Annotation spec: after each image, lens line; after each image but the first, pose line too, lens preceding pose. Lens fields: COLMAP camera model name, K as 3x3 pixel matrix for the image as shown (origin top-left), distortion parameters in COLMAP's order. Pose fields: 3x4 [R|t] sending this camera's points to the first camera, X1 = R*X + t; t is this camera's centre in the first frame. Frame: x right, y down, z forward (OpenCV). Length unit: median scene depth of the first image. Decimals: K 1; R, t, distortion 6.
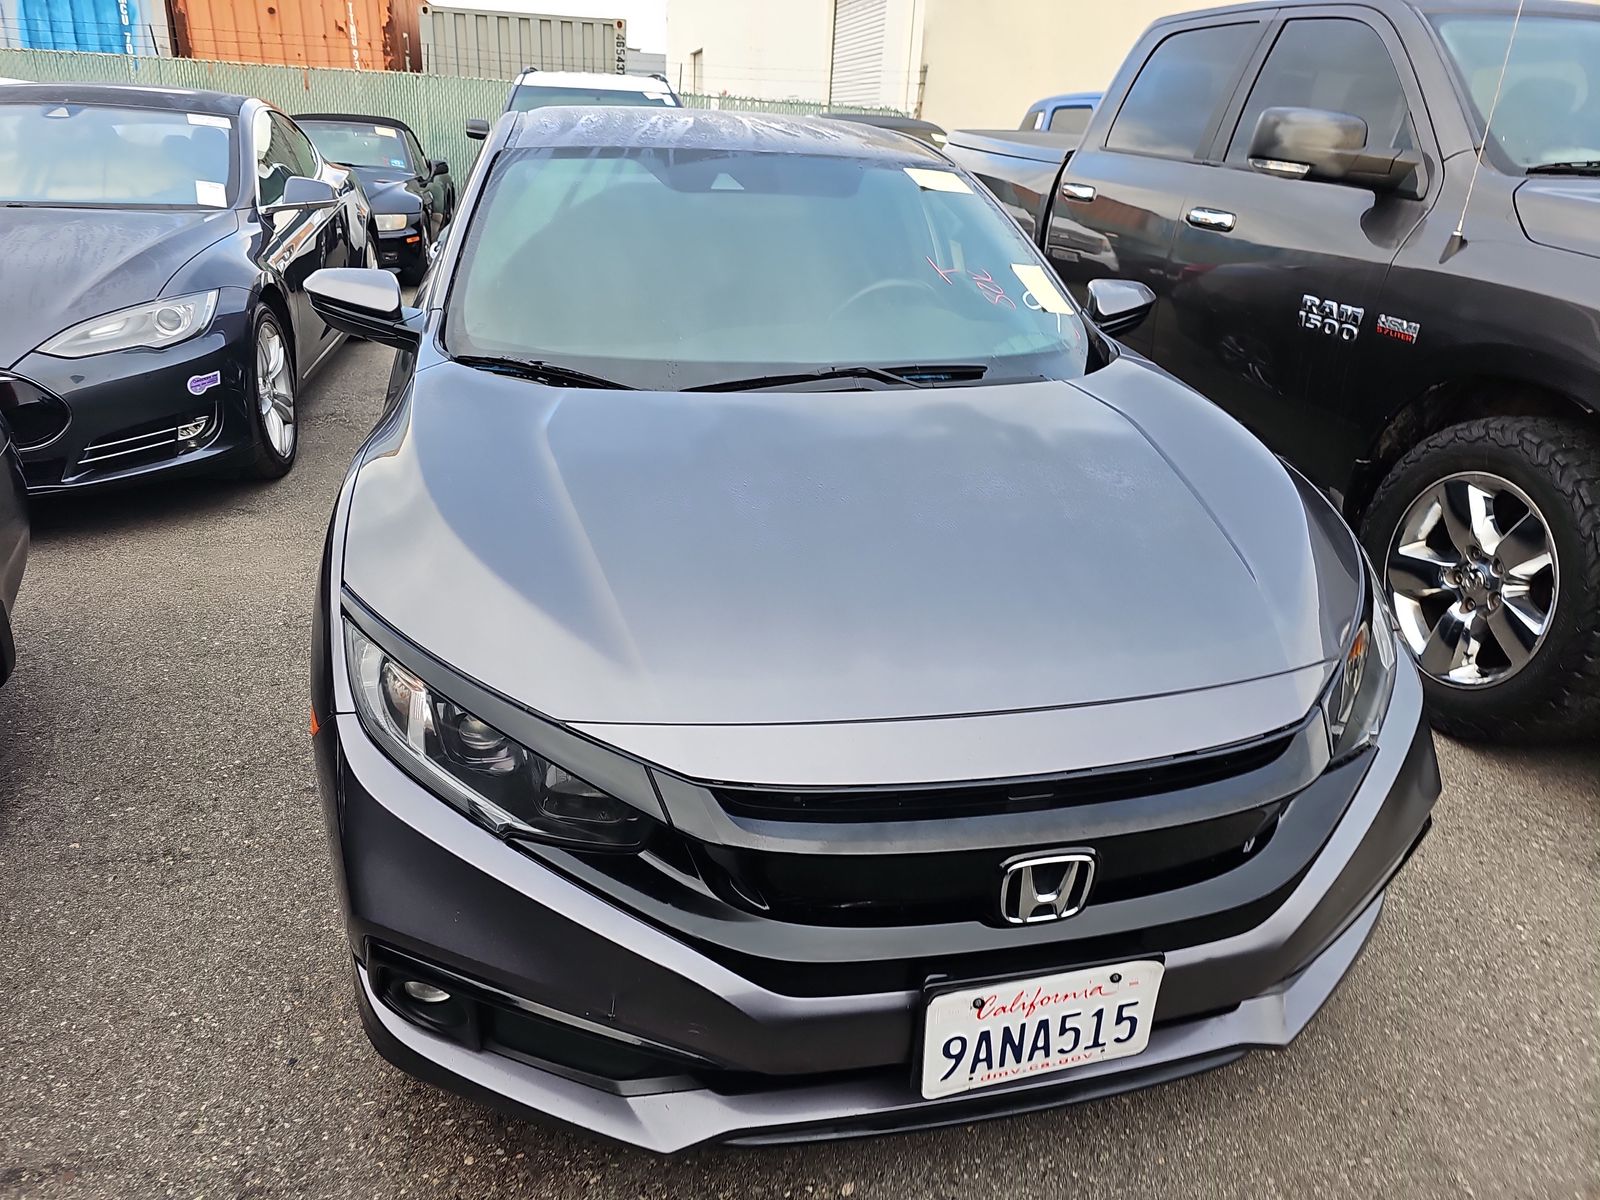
lens RADIAL K [[1051.8, 0, 796.5], [0, 1051.8, 597.0], [0, 0, 1]] dist [0.039617, -0.039270]
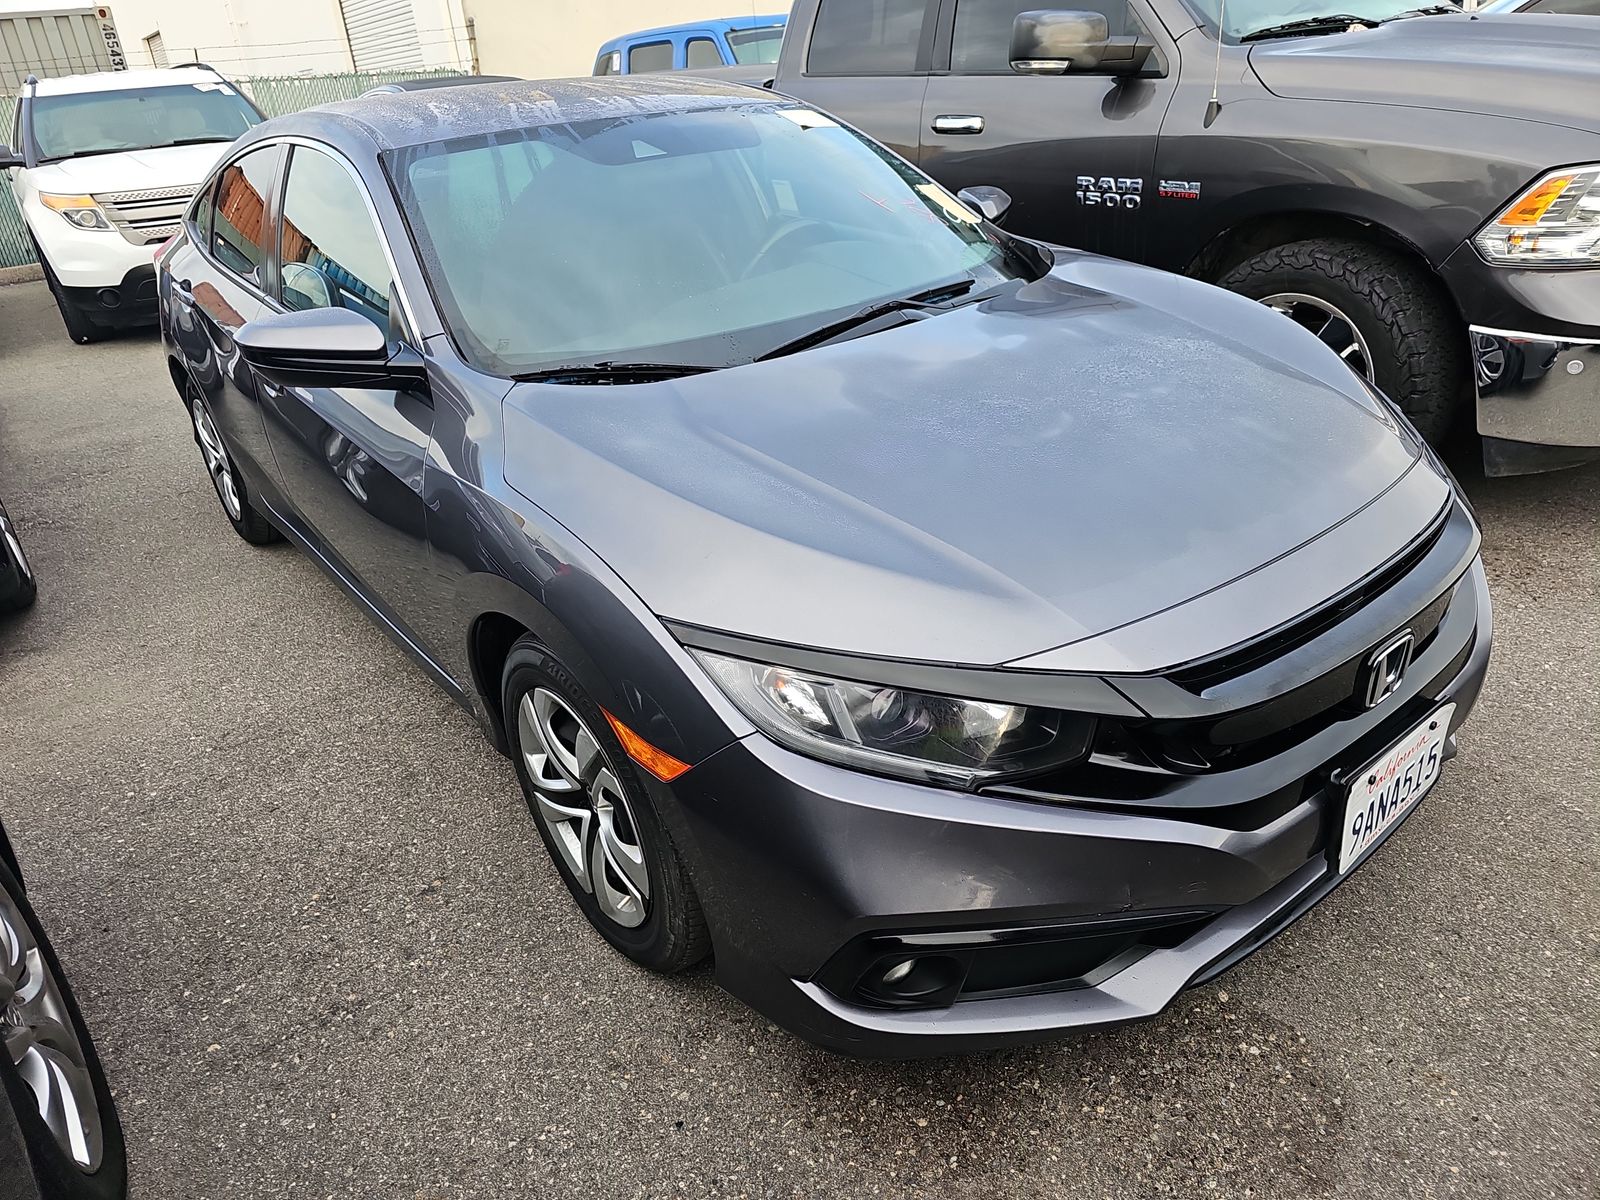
lens RADIAL K [[1051.8, 0, 796.5], [0, 1051.8, 597.0], [0, 0, 1]] dist [0.039617, -0.039270]
pose [[0.903445, -0.287522, 0.317992, -0.375981], [0.273833, 0.957744, 0.087989, -0.048679], [-0.329854, 0.007583, 0.944002, 0.045005]]
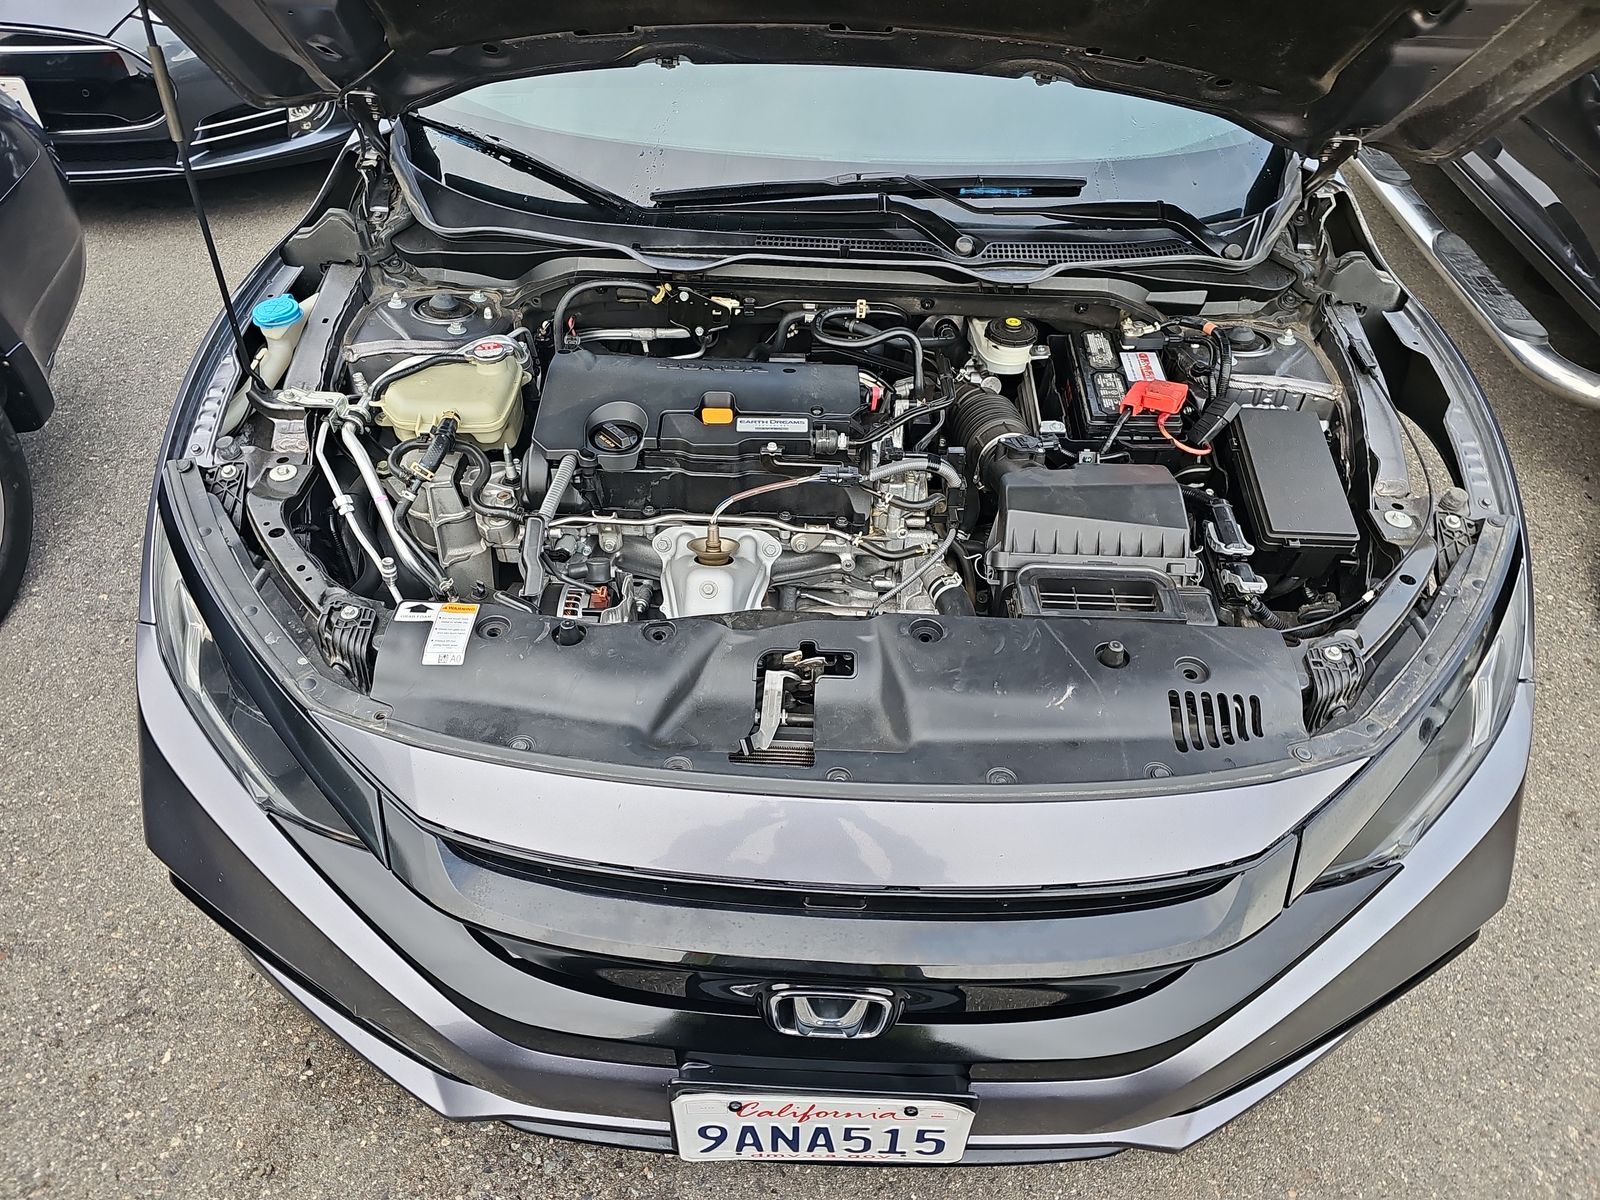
lens RADIAL K [[1040.9, 0, 804.2], [0, 1040.9, 600.6], [0, 0, 1]] dist [0.076627, -0.071598]
pose [[0.965257, 0.169240, -0.199088, 0.169577], [-0.097430, 0.940073, 0.326756, -0.149485], [0.242457, -0.296006, 0.923902, 0.177375]]
